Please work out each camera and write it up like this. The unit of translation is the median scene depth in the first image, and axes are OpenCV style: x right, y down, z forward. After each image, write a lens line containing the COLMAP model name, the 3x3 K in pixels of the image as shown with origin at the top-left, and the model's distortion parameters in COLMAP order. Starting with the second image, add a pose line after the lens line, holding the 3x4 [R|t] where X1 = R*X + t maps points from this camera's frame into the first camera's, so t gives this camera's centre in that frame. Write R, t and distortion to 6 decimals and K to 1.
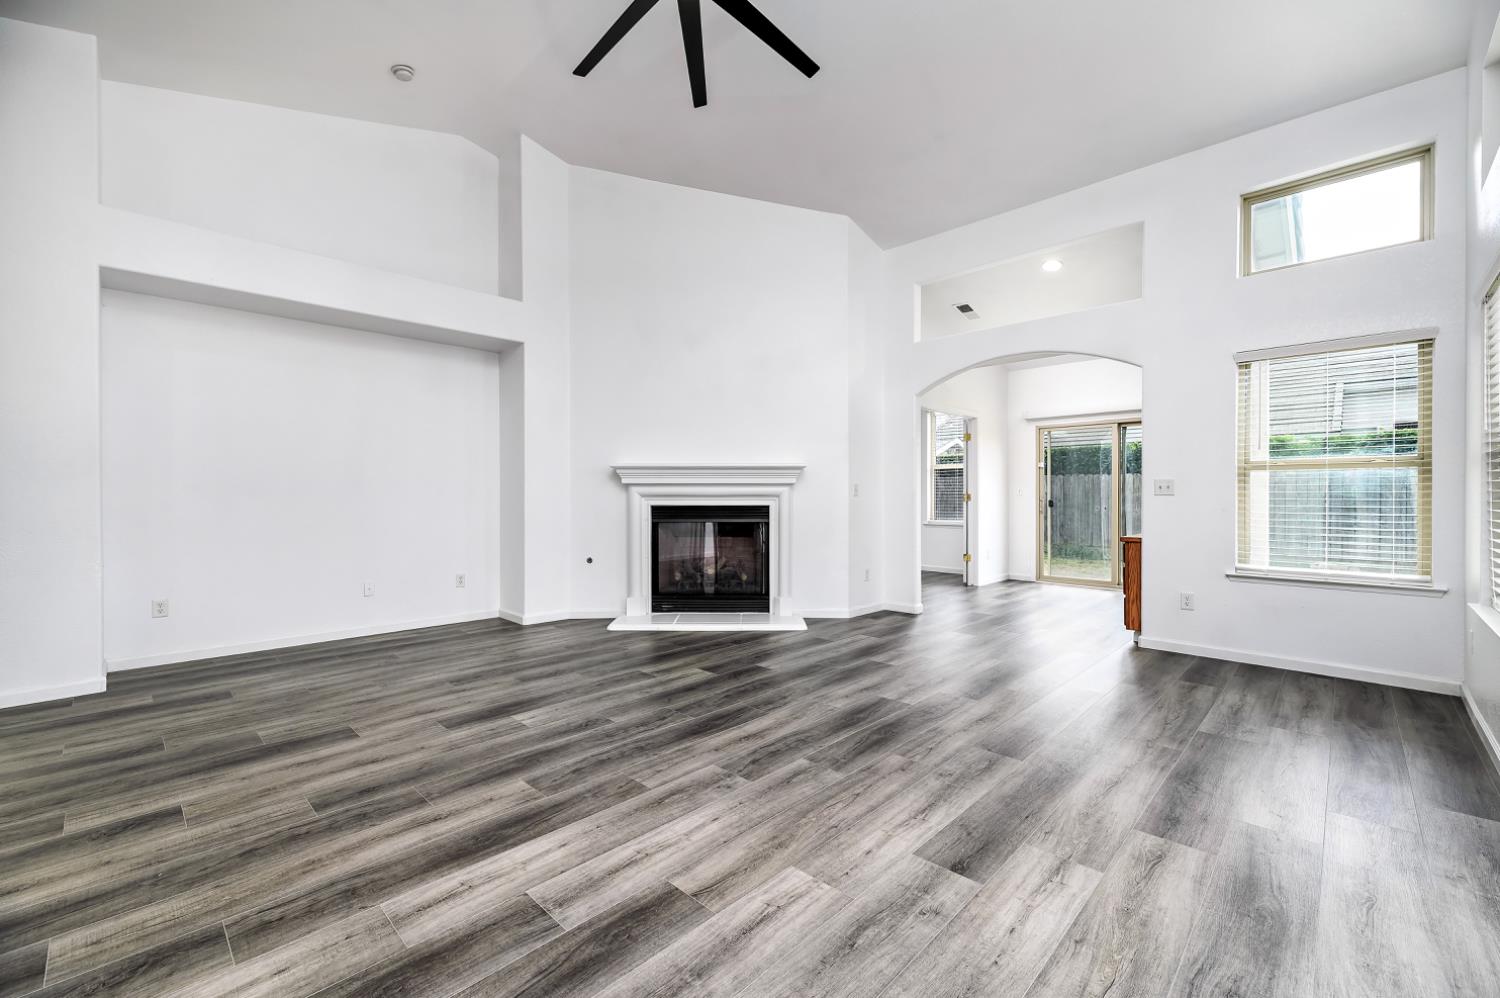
lens RADIAL K [[617.3, 0, 750.0], [0, 617.3, 506.0], [0, 0, 1]] dist [0.001046, -0.000771]
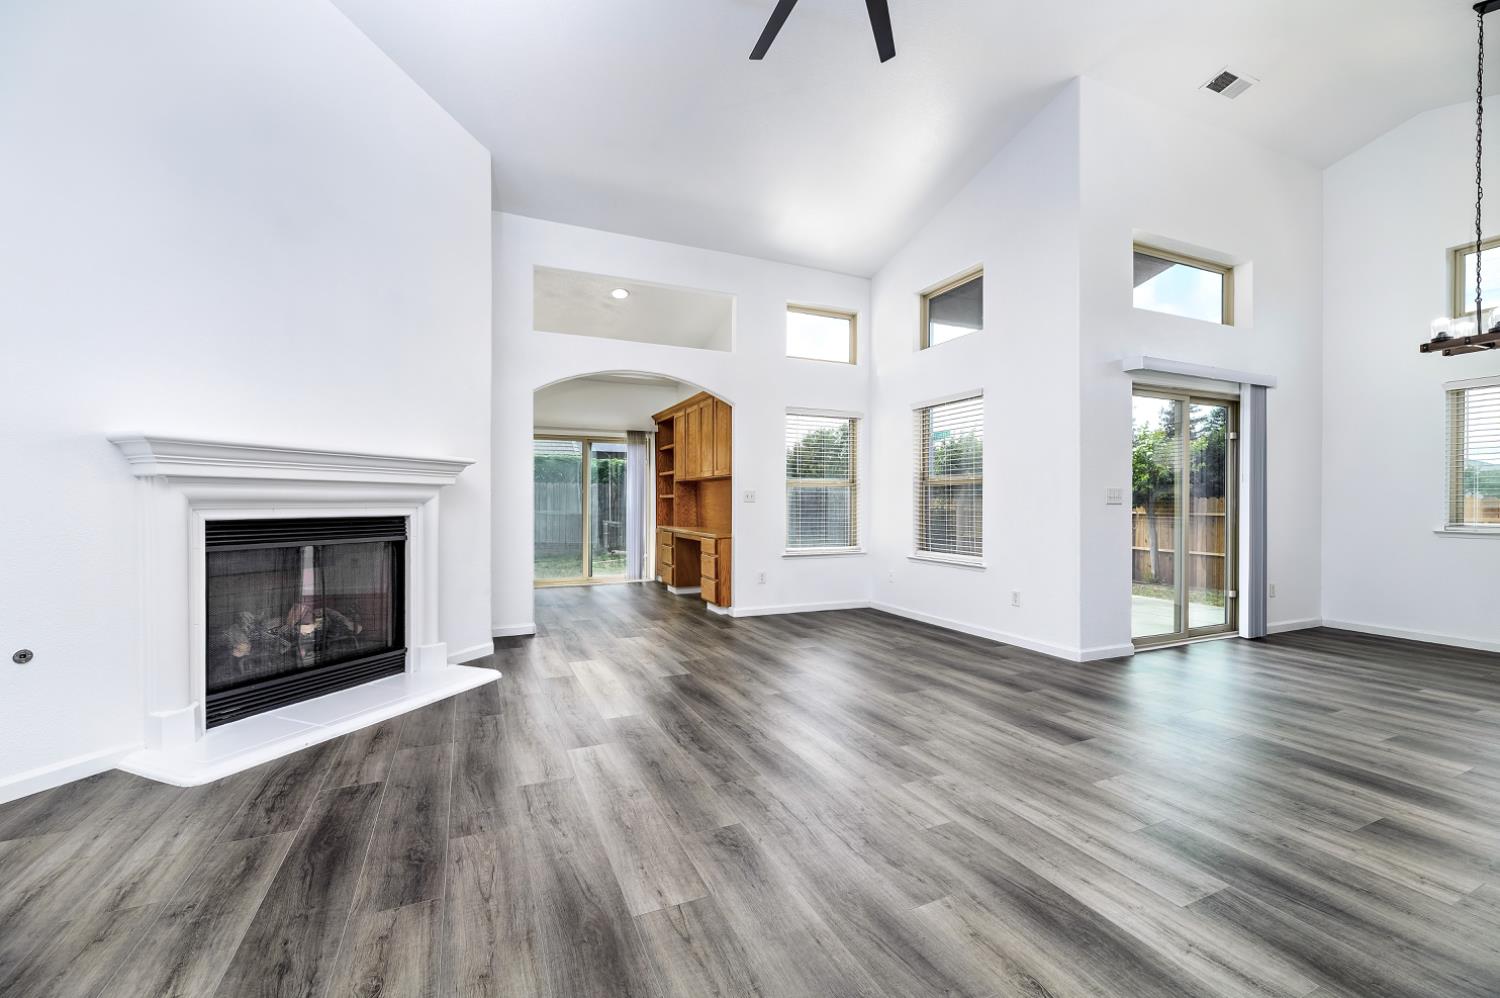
lens RADIAL K [[617.3, 0, 750.1], [0, 617.3, 504.3], [0, 0, 1]] dist [0.001046, -0.000771]
pose [[0.360804, -0.003307, 0.932636, -1.064871], [0.011468, 0.999934, -0.000891, -0.018192], [-0.932571, 0.011017, 0.360818, 0.890443]]
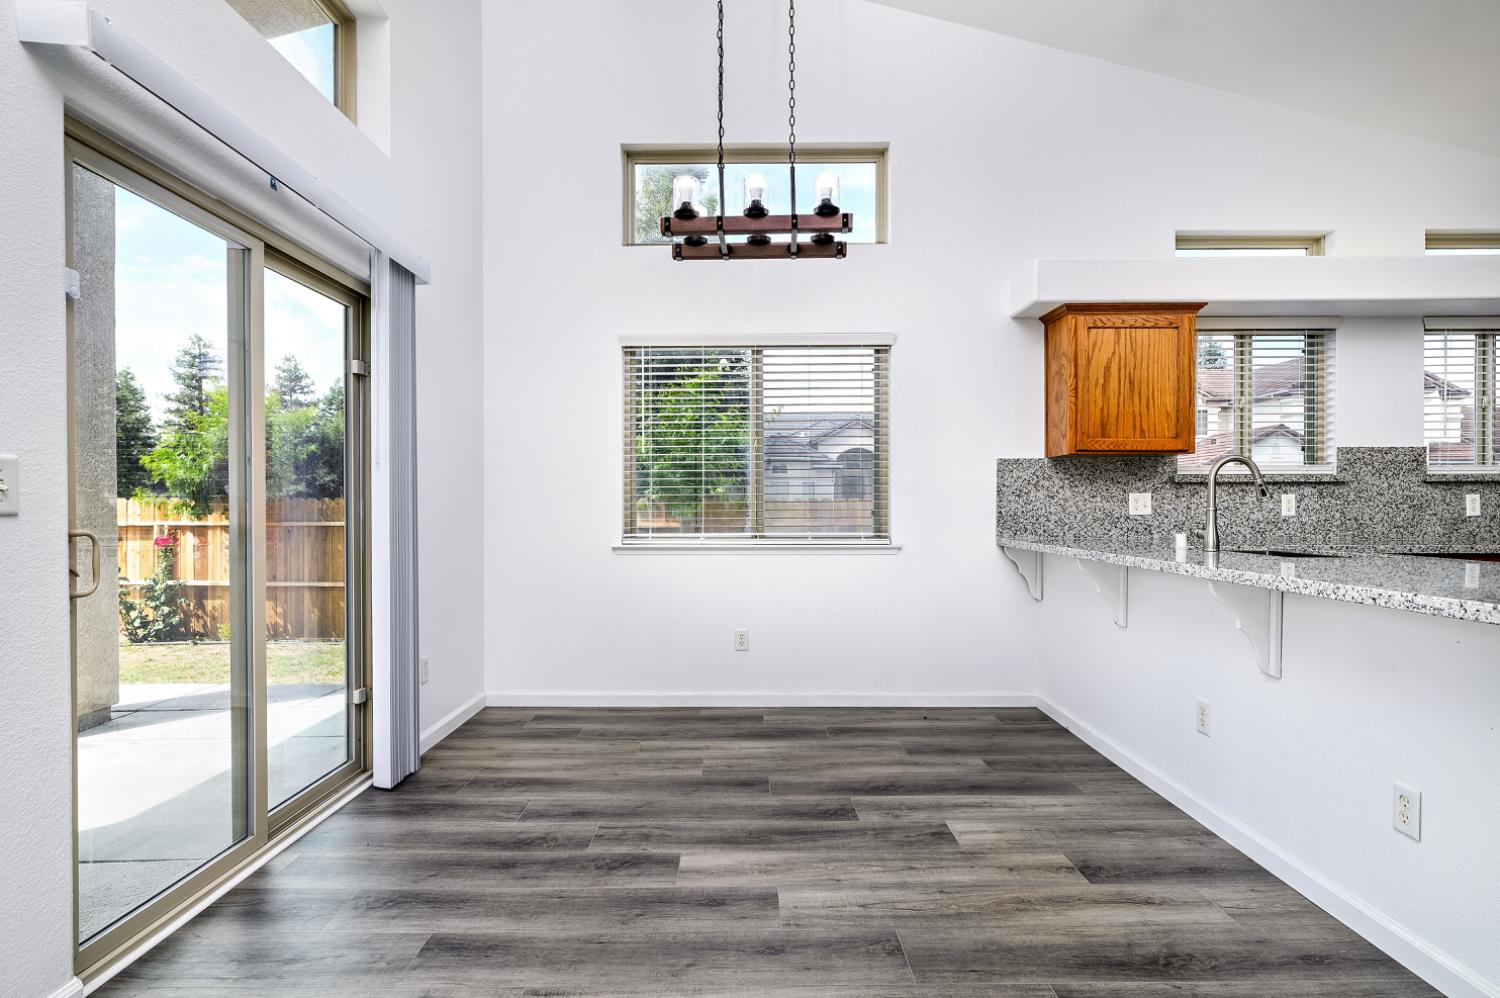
lens RADIAL K [[761.2, 0, 747.9], [0, 761.2, 512.1], [0, 0, 1]] dist [-0.000825, 0.000474]
pose [[-0.702926, -0.000093, 0.711263, 0.144023], [0.013571, 0.999816, 0.013543, -0.005966], [-0.711134, 0.019172, -0.702795, 0.541694]]
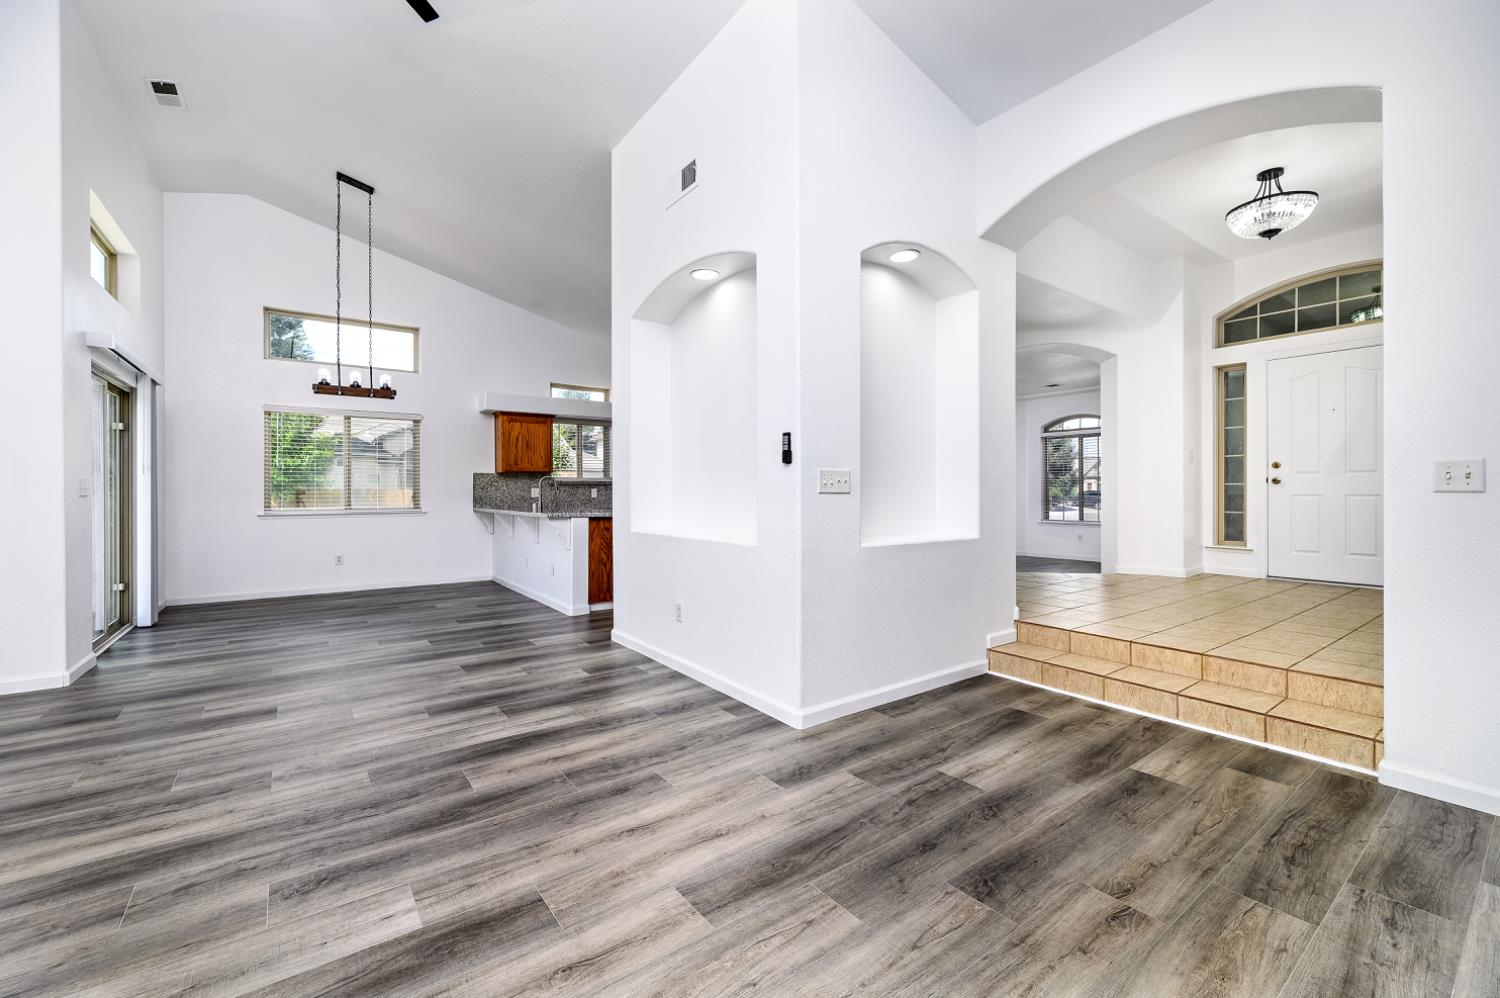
lens RADIAL K [[617.3, 0, 755.0], [0, 617.3, 491.5], [0, 0, 1]] dist [0.001046, -0.000771]
pose [[-0.988312, 0.003684, 0.152400, -0.927531], [0.005687, 0.999903, 0.012712, -0.030440], [-0.152339, 0.013430, -0.988237, 1.830202]]
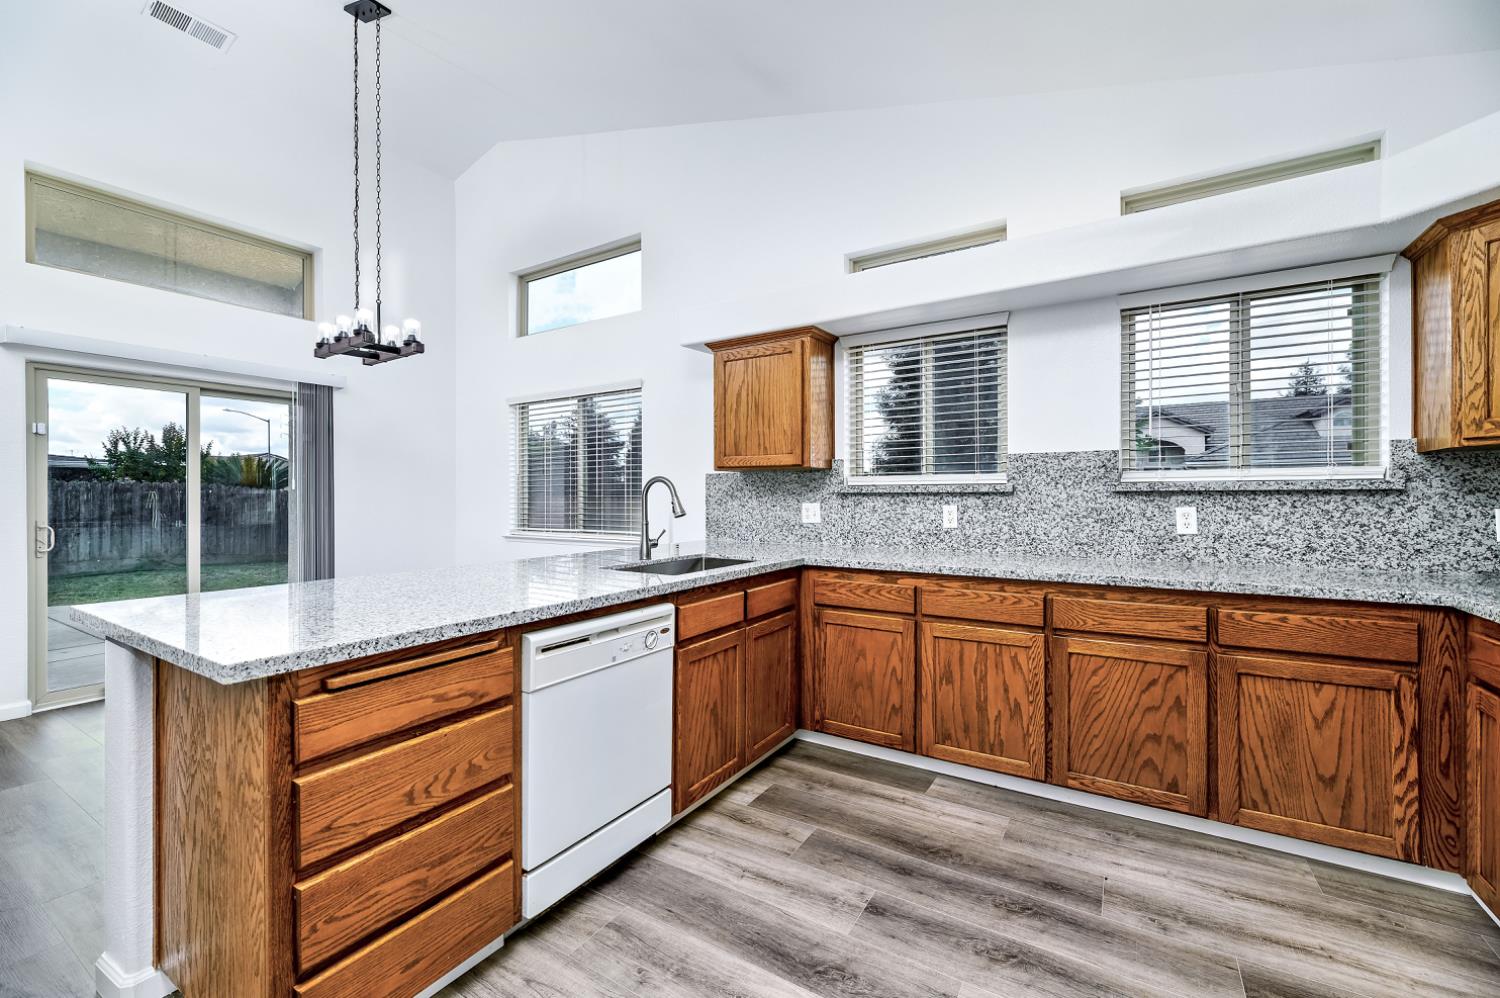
lens RADIAL K [[617.3, 0, 746.8], [0, 617.3, 496.2], [0, 0, 1]] dist [0.001046, -0.000771]
pose [[-0.215703, 0.006215, 0.976439, -0.673578], [0.013977, 0.999897, -0.003277, -0.027137], [-0.976359, 0.012941, -0.215768, -0.775645]]
